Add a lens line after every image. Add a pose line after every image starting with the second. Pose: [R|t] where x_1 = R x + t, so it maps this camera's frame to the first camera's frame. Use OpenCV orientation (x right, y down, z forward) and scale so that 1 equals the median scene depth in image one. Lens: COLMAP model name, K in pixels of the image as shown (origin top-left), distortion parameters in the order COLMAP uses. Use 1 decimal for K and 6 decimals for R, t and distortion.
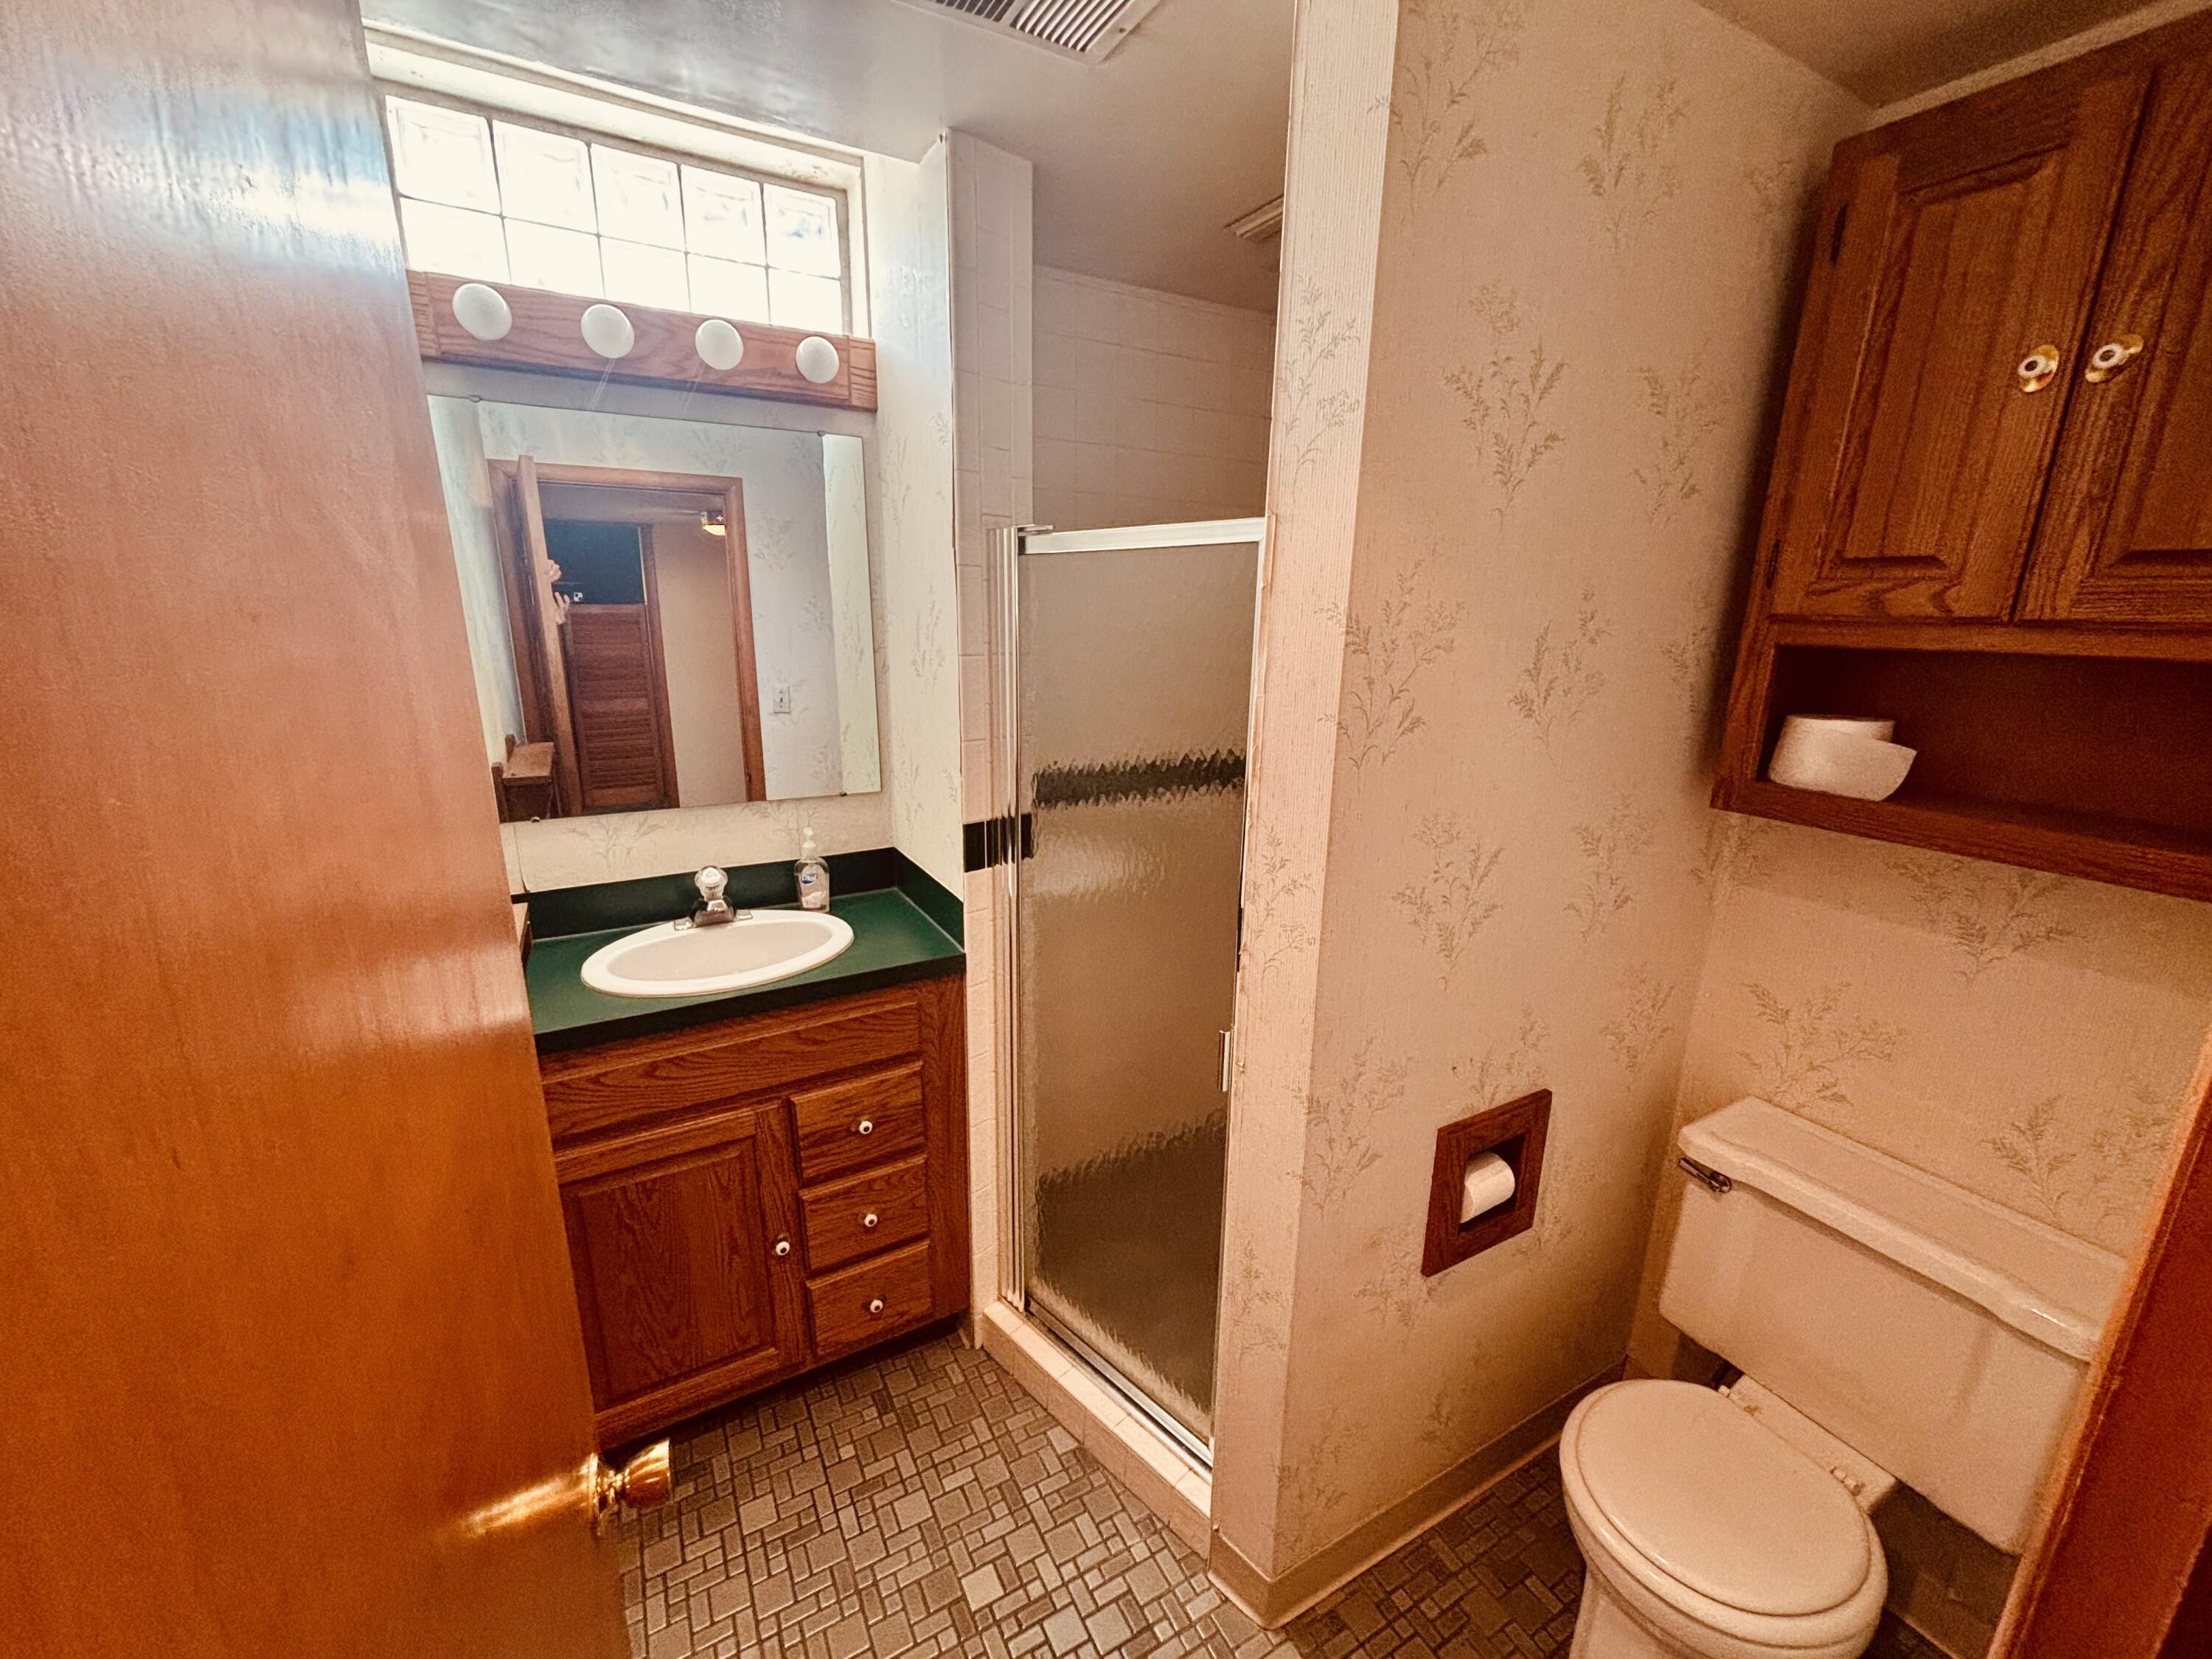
lens RADIAL K [[893.2, 0, 1106.1], [0, 893.2, 826.7], [0, 0, 1]] dist [0.005257, -0.001813]
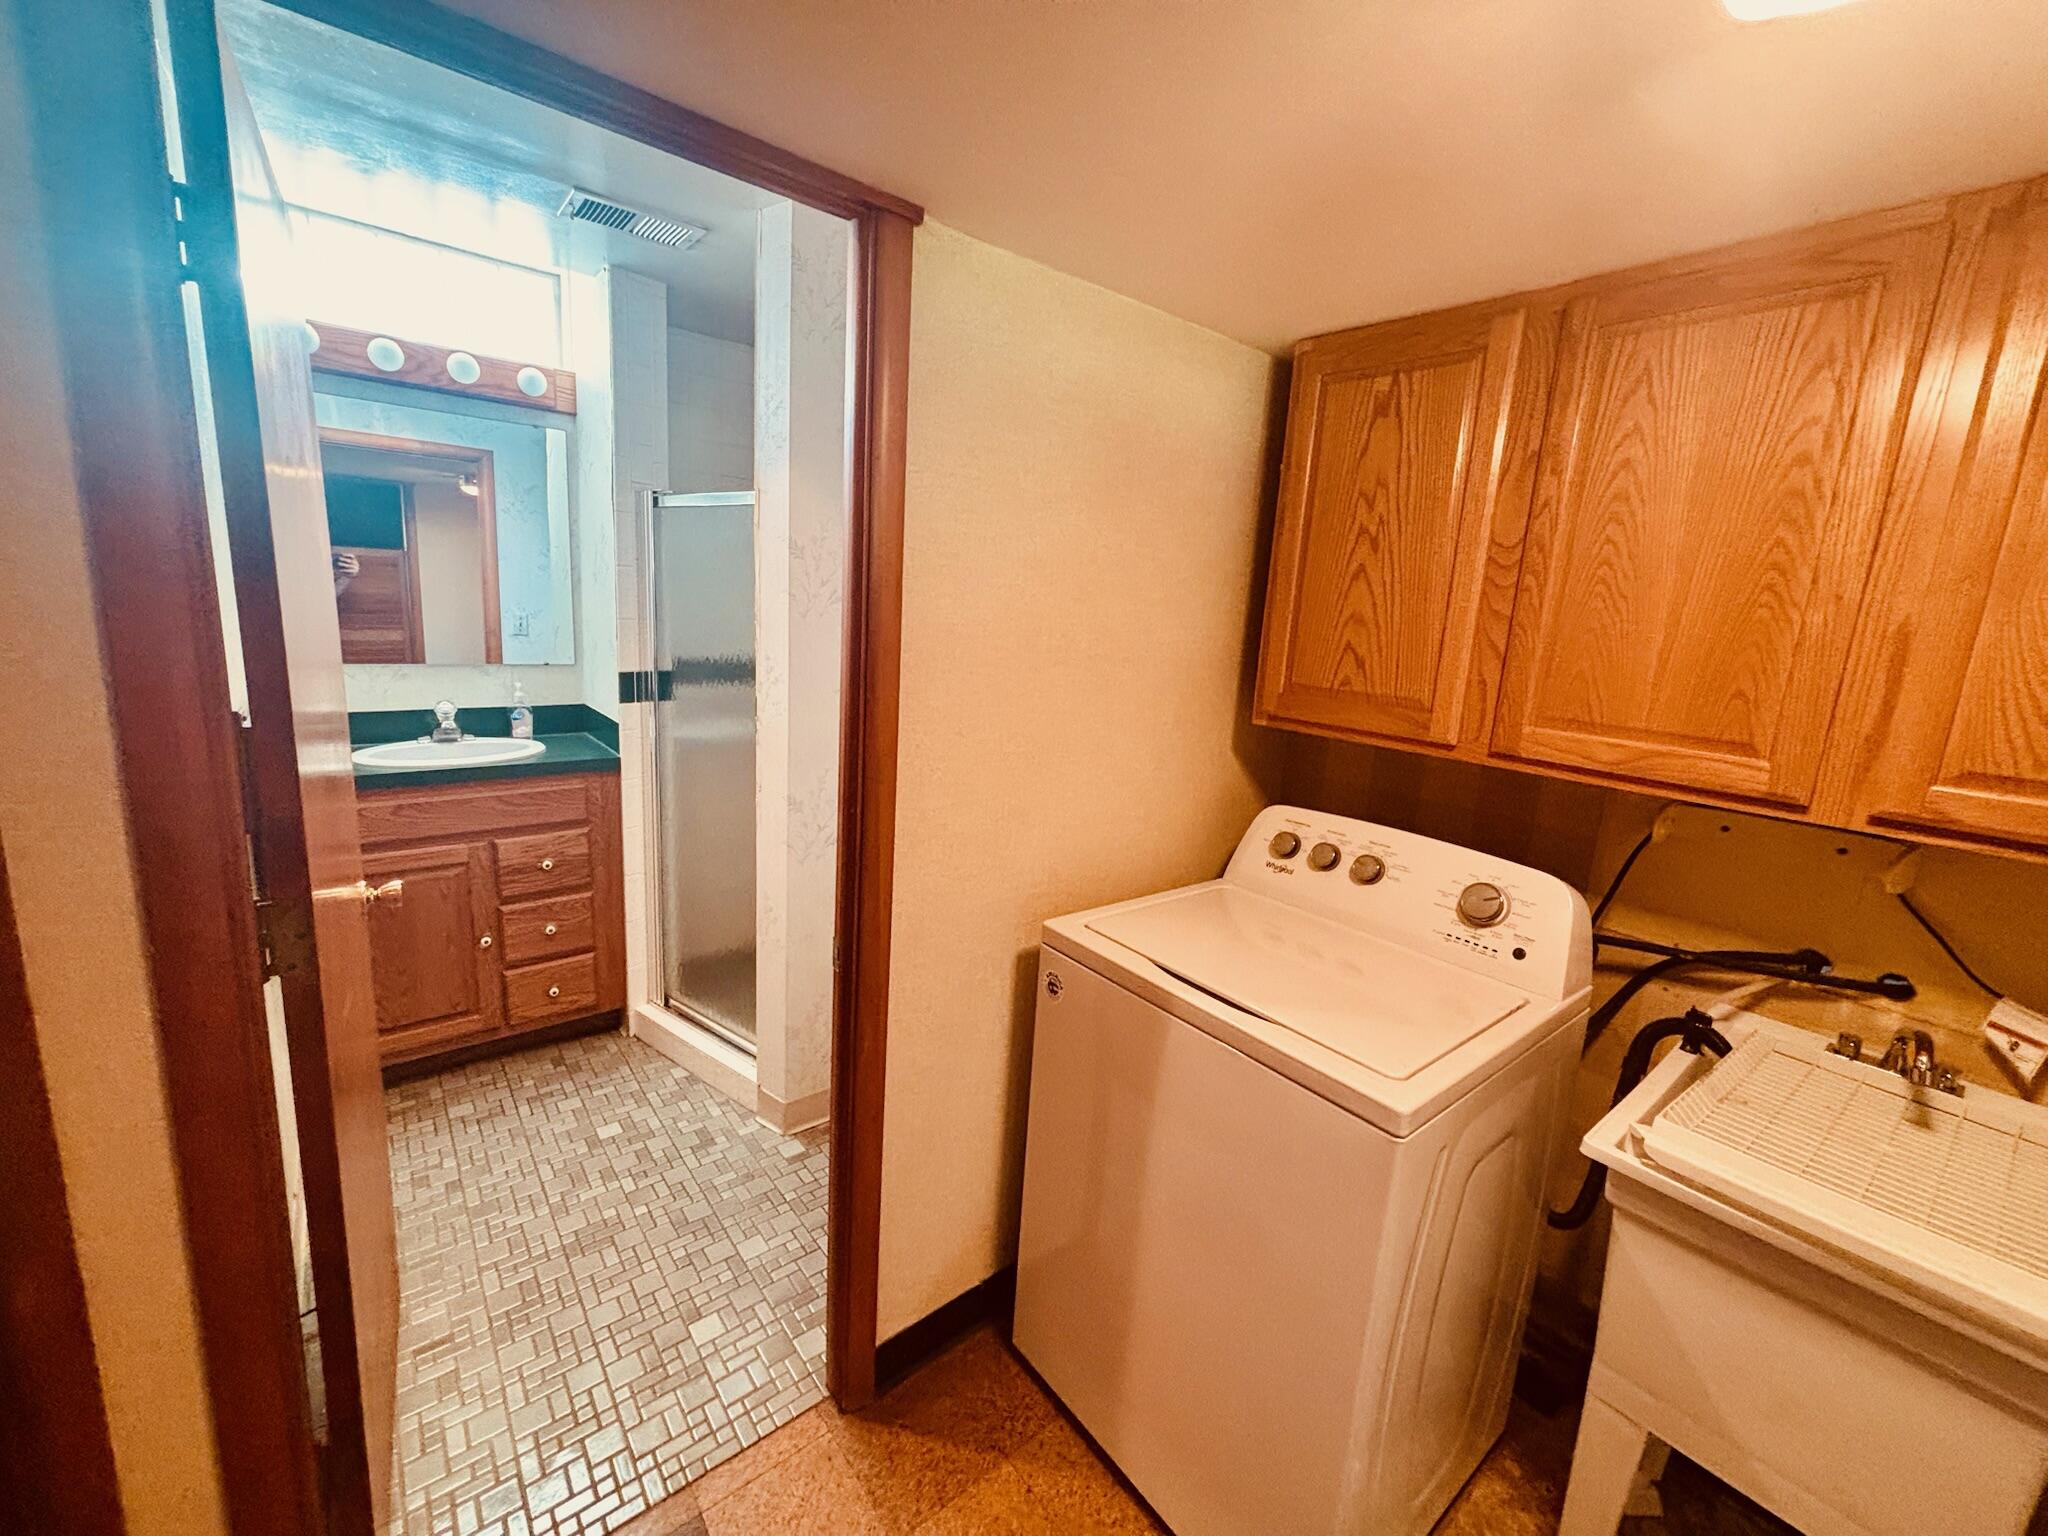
lens RADIAL K [[827.0, 0, 1017.6], [0, 827.0, 756.2], [0, 0, 1]] dist [0.005257, -0.001813]
pose [[0.985737, 0.014213, 0.167689, 0.286544], [-0.005614, 0.998650, -0.051643, 0.211477], [-0.168197, 0.049965, 0.984486, -0.554182]]
